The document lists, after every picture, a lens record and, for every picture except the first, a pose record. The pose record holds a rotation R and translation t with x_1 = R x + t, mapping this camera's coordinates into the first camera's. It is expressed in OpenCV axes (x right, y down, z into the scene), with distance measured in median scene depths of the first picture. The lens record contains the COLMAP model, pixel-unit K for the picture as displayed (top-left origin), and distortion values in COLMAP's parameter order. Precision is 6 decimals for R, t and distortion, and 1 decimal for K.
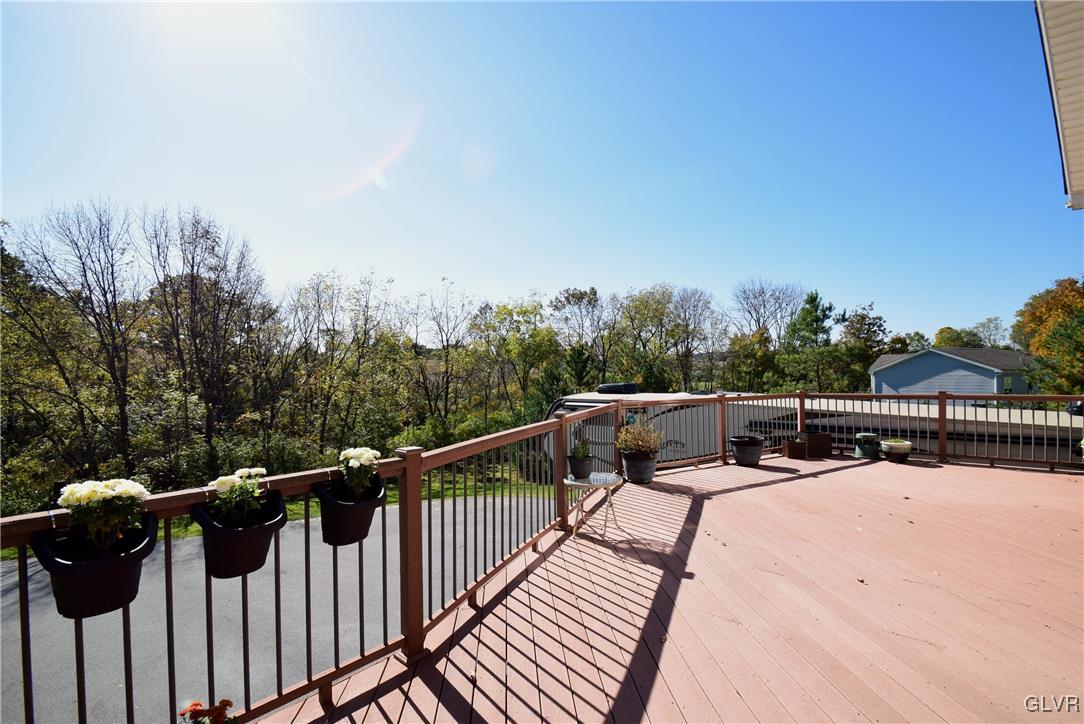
lens RADIAL K [[478.1, 0, 539.2], [0, 478.1, 379.4], [0, 0, 1]] dist [0.000012, -0.000072]
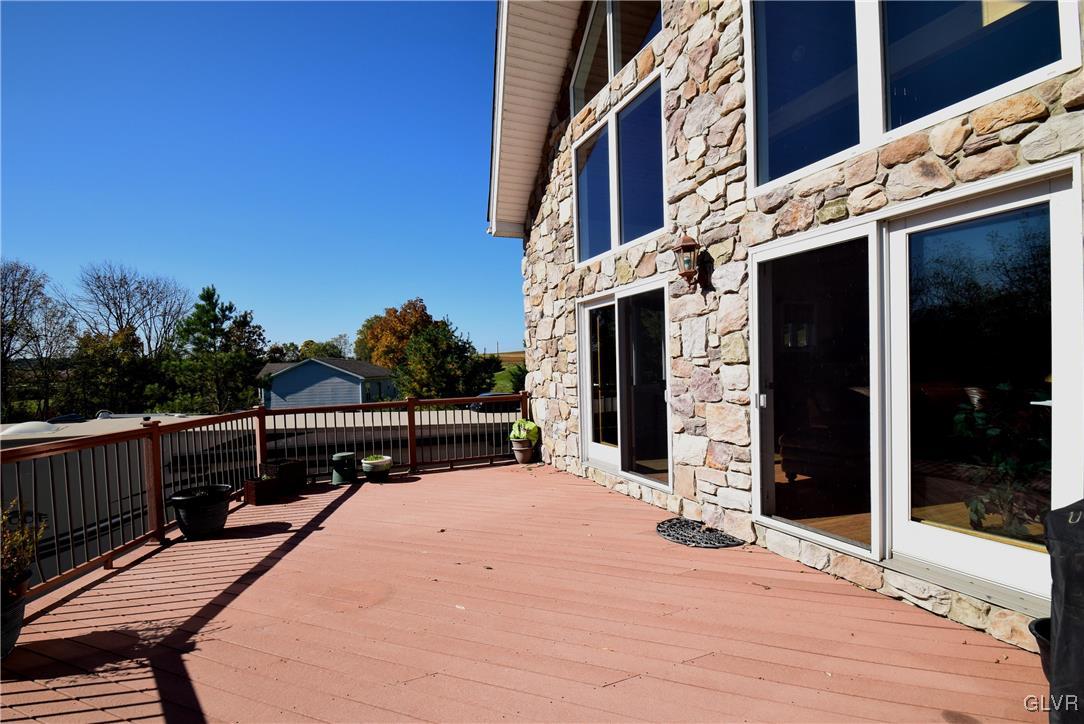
lens RADIAL K [[519.4, 0, 539.4], [0, 519.4, 377.2], [0, 0, 1]] dist [0.023222, -0.025035]
pose [[0.447338, -0.011722, 0.894288, 0.032642], [0.033902, 0.999418, -0.003859, -0.001536], [-0.893722, 0.032044, 0.447475, 0.270120]]
